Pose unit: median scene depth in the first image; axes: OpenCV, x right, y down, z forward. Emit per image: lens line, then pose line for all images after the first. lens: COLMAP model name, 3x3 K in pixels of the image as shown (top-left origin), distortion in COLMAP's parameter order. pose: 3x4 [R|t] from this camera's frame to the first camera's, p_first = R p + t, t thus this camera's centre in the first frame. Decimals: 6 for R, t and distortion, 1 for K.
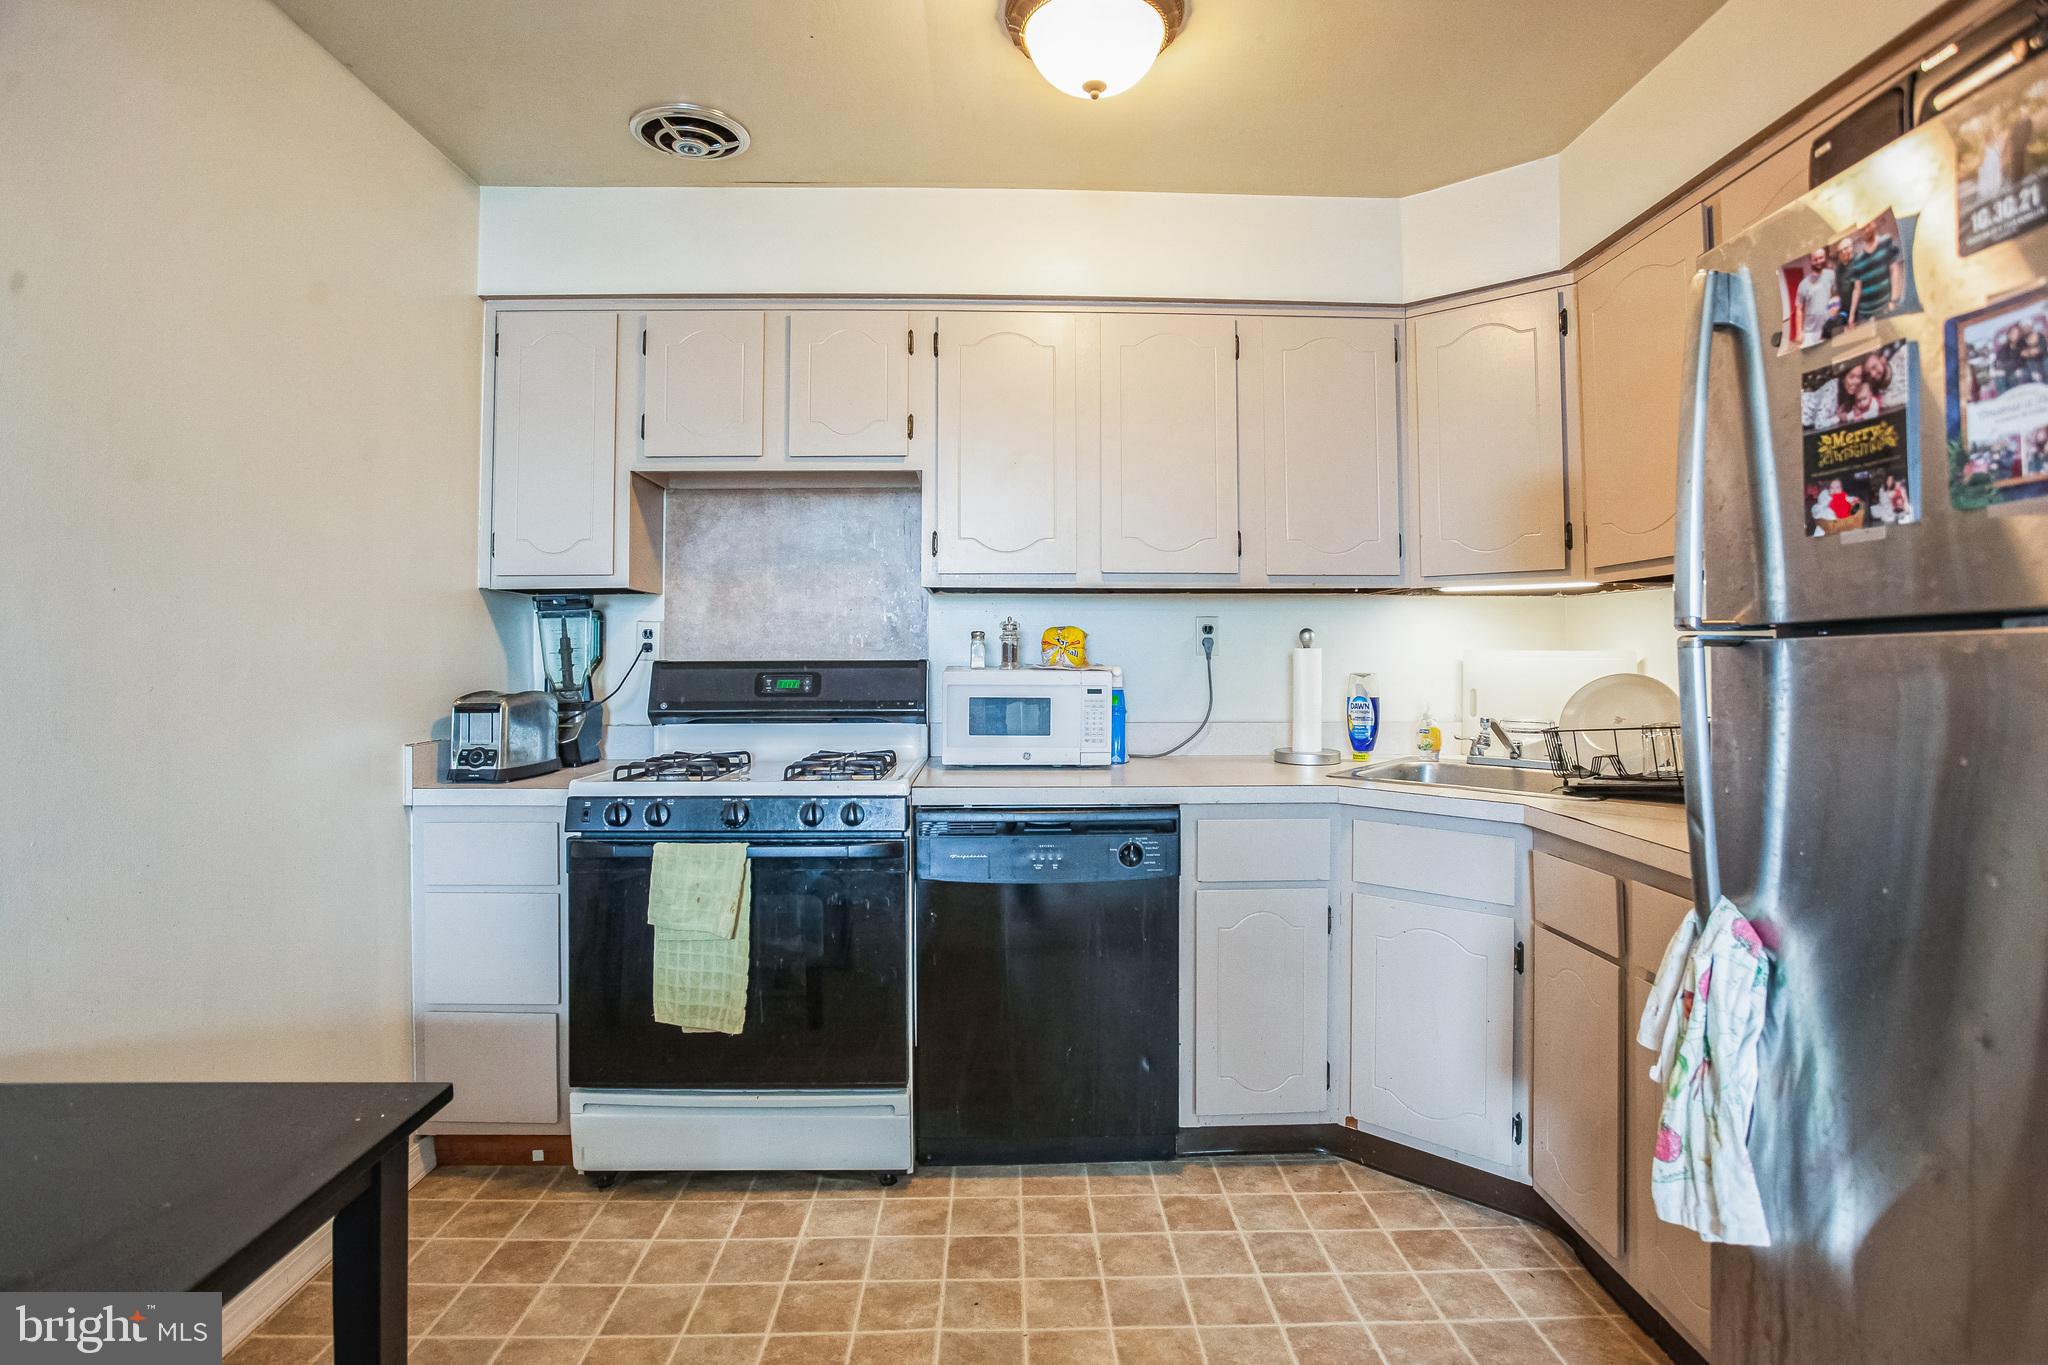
lens RADIAL K [[1022.8, 0, 1020.9], [0, 1022.8, 639.0], [0, 0, 1]] dist [-0.074198, 0.030627]
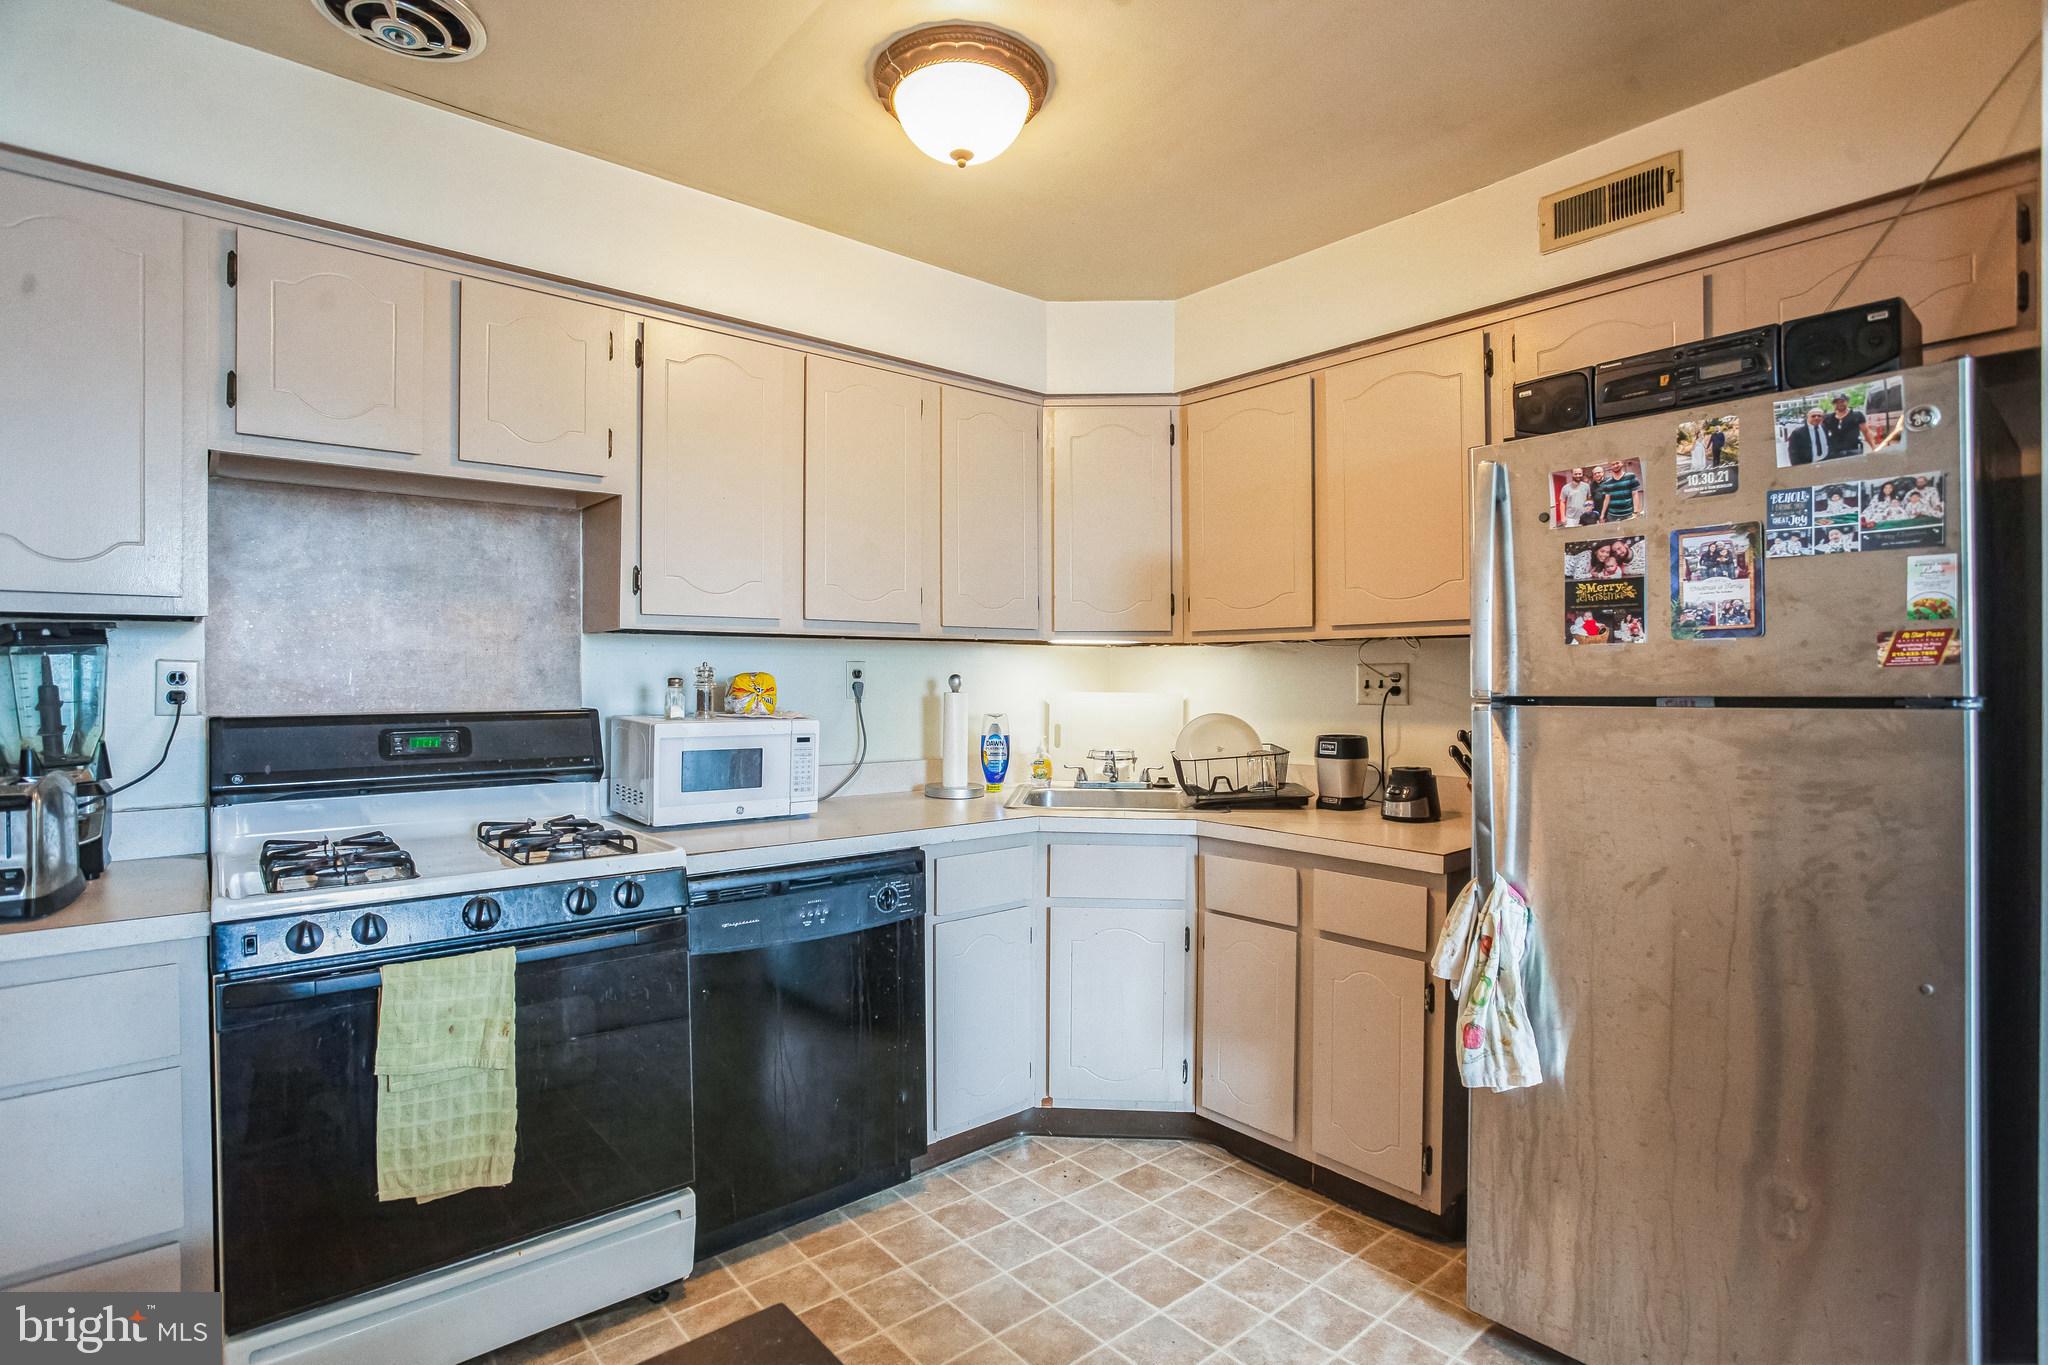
lens RADIAL K [[994.7, 0, 1022.8], [0, 994.7, 692.9], [0, 0, 1]] dist [-0.076500, 0.028567]
pose [[0.778686, -0.007176, 0.627373, -0.434148], [-0.012513, 0.999558, 0.026964, -0.026691], [-0.627289, -0.028847, 0.778252, 0.148778]]
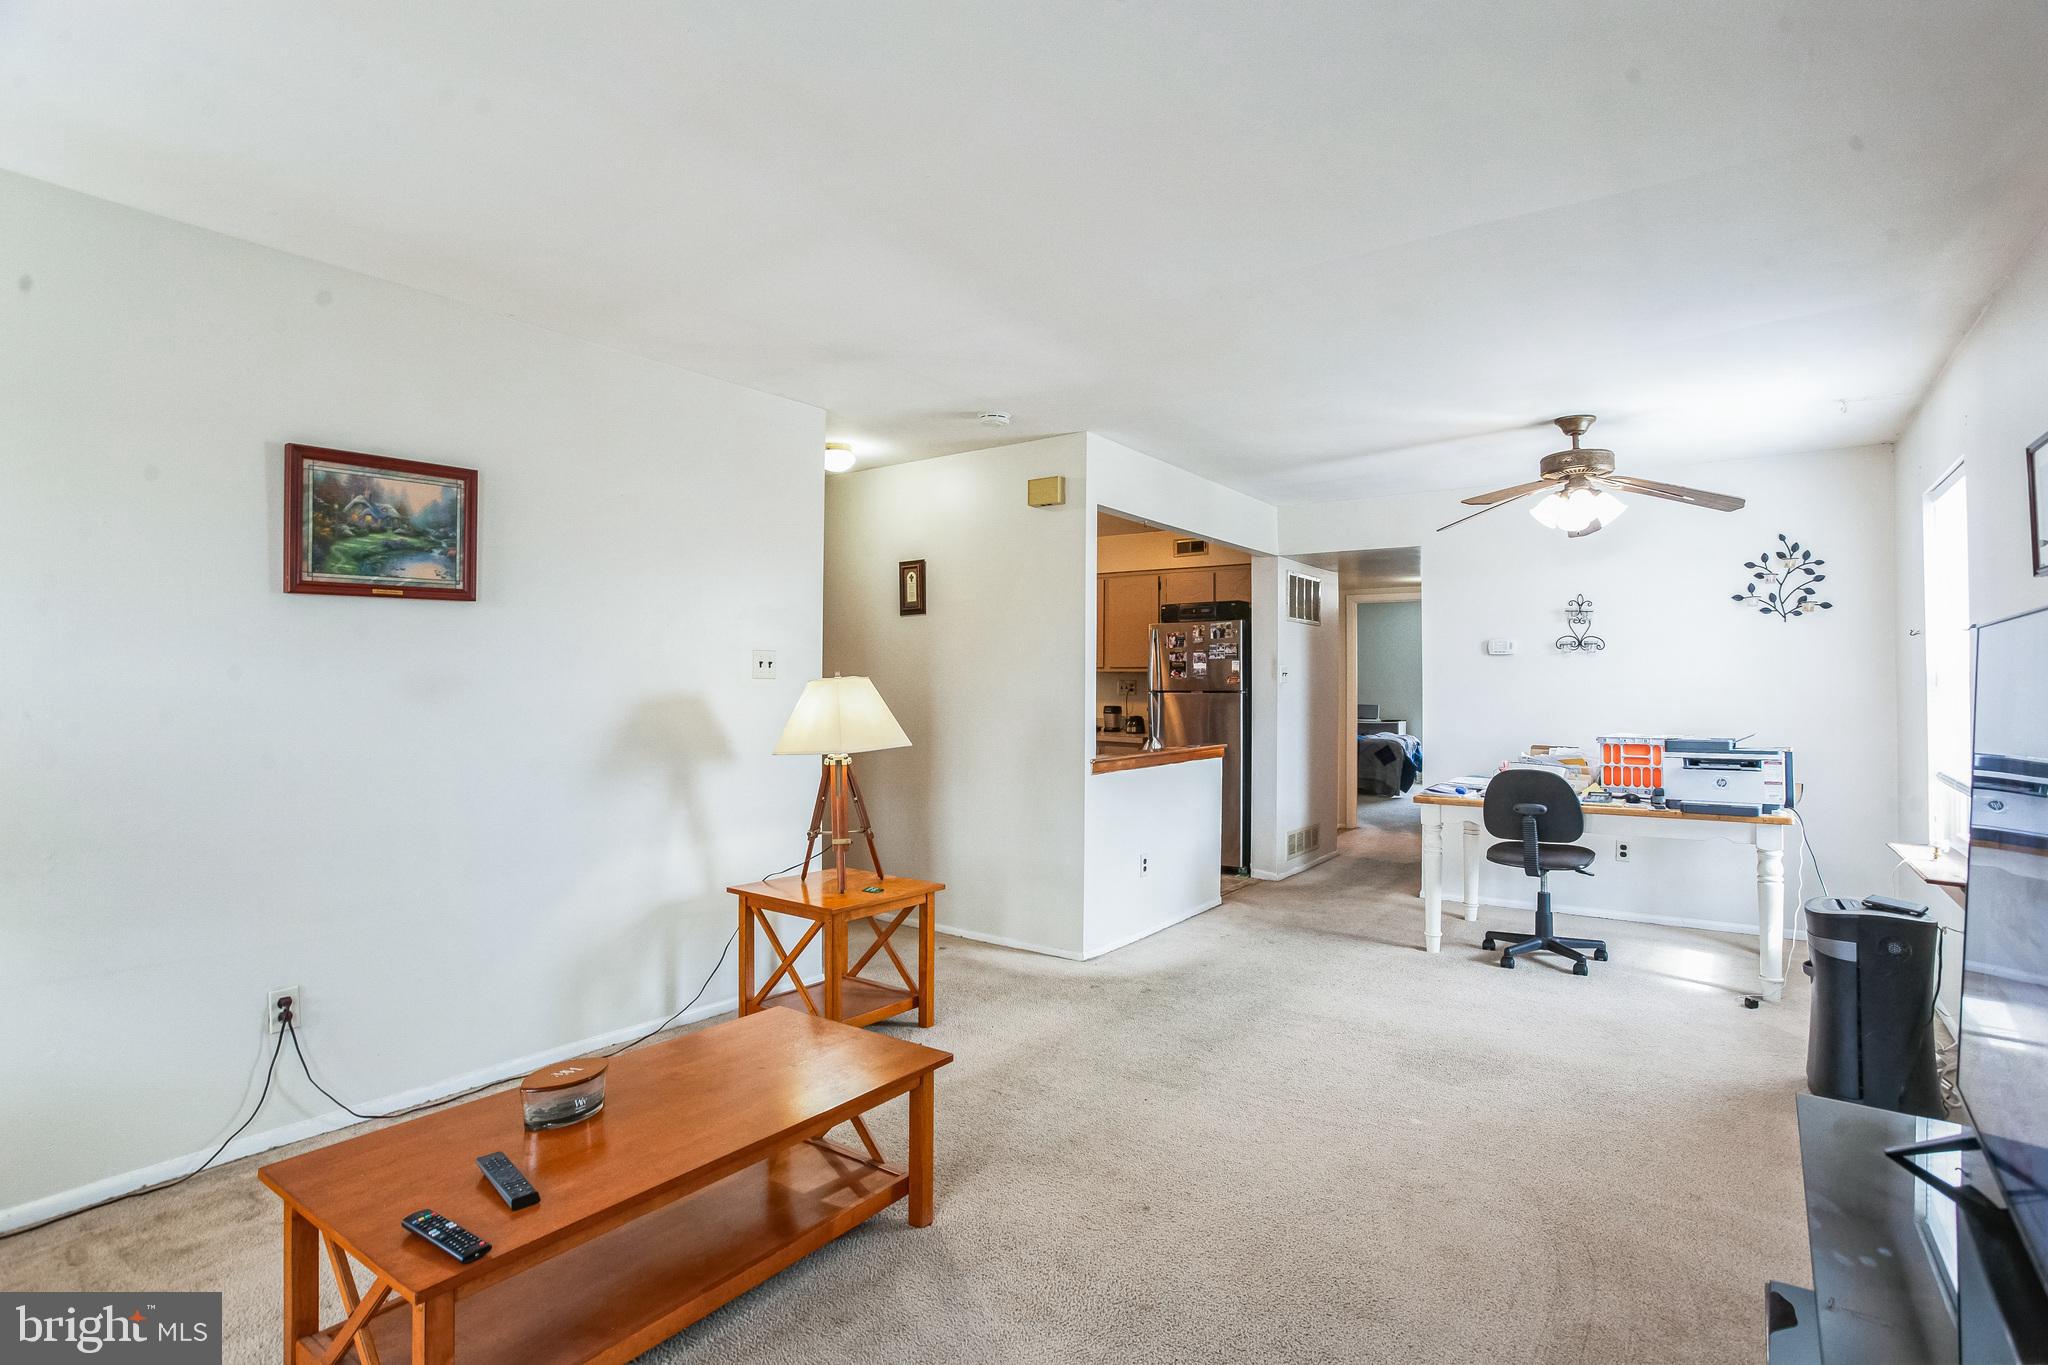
lens RADIAL K [[1022.8, 0, 1020.9], [0, 1022.8, 639.0], [0, 0, 1]] dist [-0.074198, 0.030627]
pose [[0.613445, 0.043898, 0.788517, -2.398676], [-0.025299, 0.999034, -0.035936, -0.043282], [-0.789332, 0.002096, 0.613963, -1.099040]]
